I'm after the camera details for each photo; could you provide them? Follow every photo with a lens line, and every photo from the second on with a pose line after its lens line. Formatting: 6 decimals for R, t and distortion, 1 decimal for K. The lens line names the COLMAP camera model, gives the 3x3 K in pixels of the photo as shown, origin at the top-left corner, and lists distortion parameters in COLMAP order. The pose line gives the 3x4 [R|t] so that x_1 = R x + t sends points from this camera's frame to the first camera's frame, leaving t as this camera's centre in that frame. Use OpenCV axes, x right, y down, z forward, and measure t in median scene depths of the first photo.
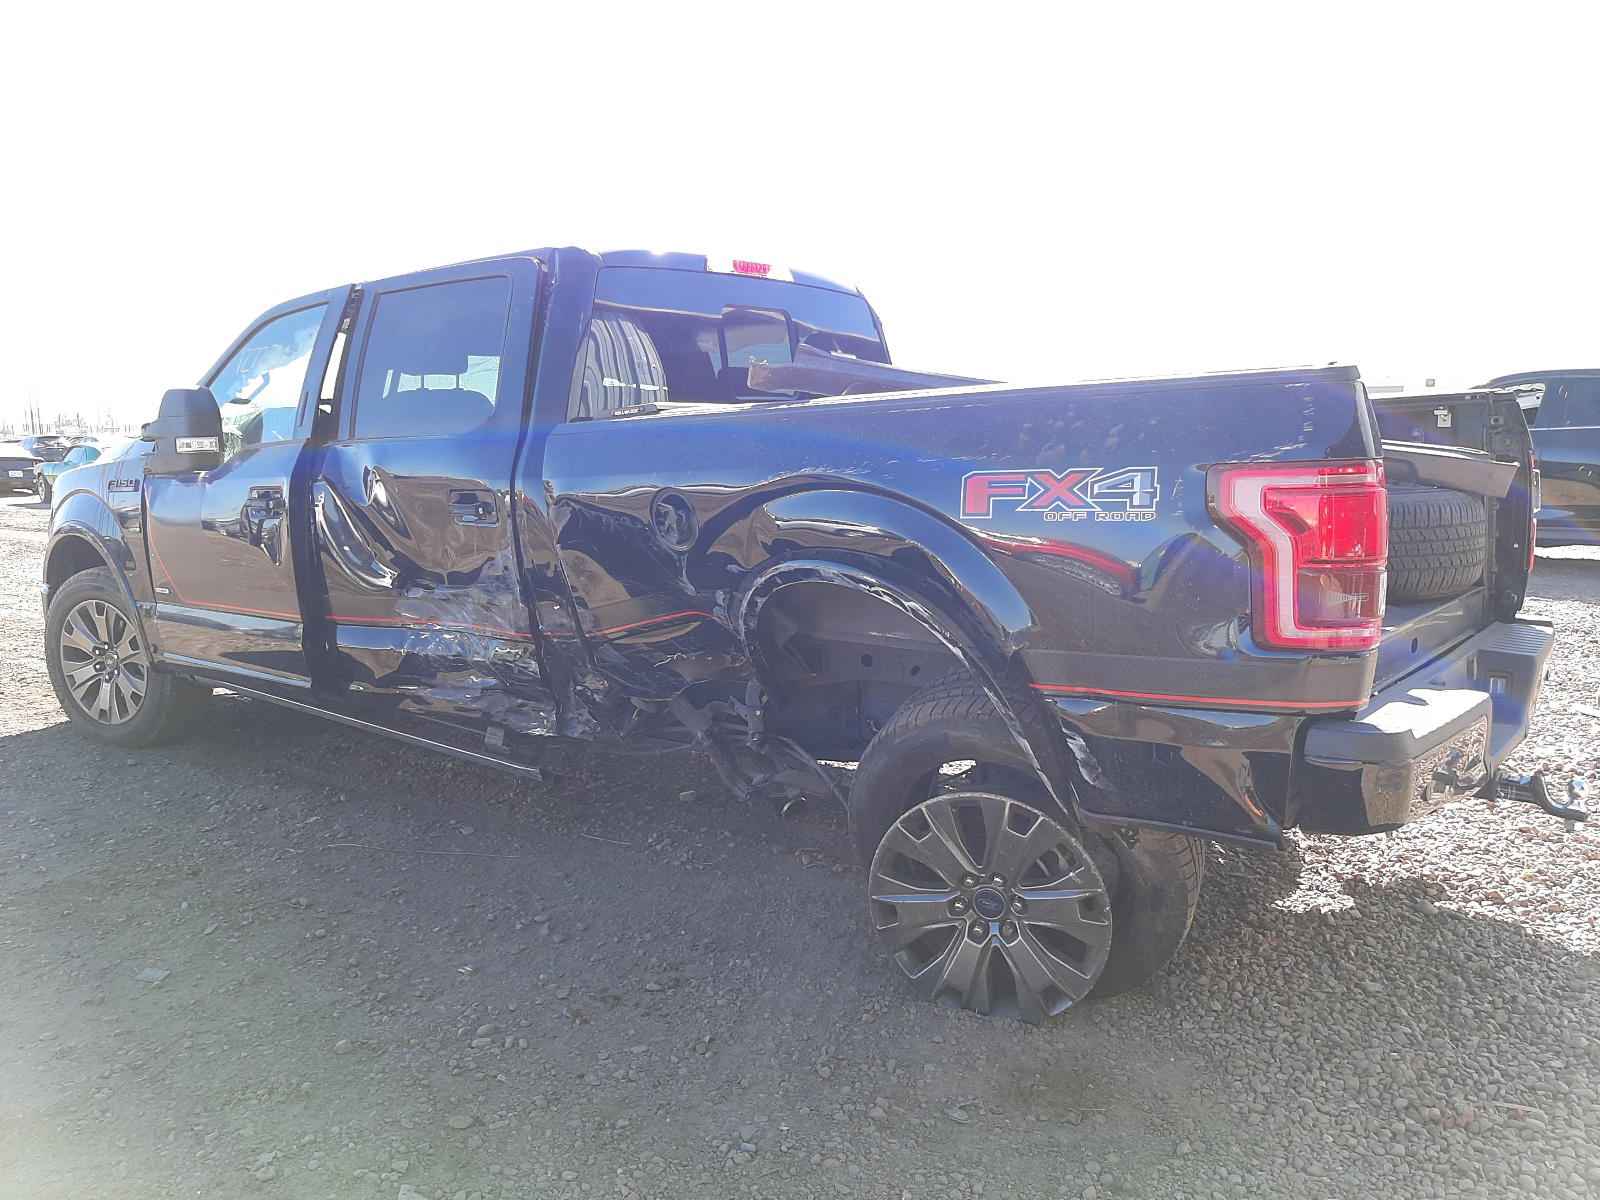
lens RADIAL K [[1208.5, 0, 748.4], [0, 1208.5, 564.5], [0, 0, 1]] dist [0.045127, -0.067300]
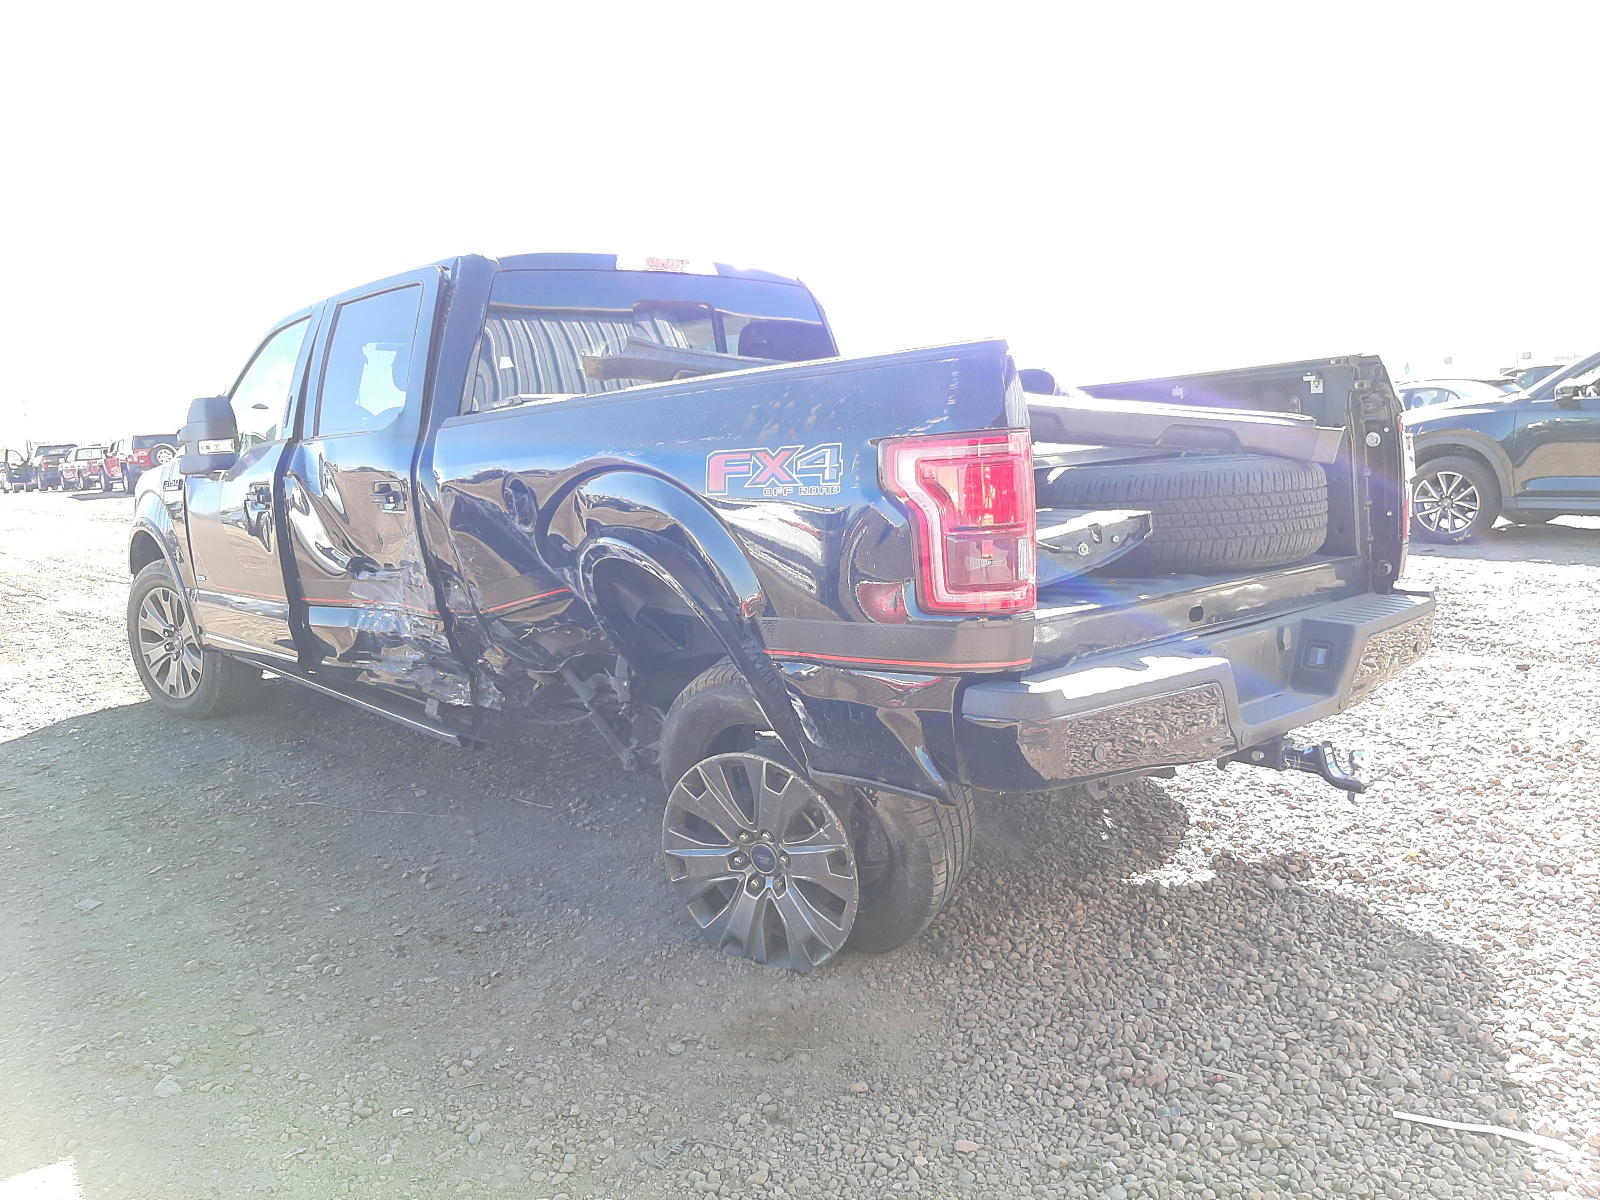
lens RADIAL K [[1208.5, 0, 718.3], [0, 1208.5, 555.0], [0, 0, 1]] dist [0.045127, -0.067300]
pose [[0.986748, -0.012864, -0.161752, 0.291435], [0.012970, 0.999916, -0.000396, 0.012268], [0.161743, -0.001708, 0.986831, -0.043634]]
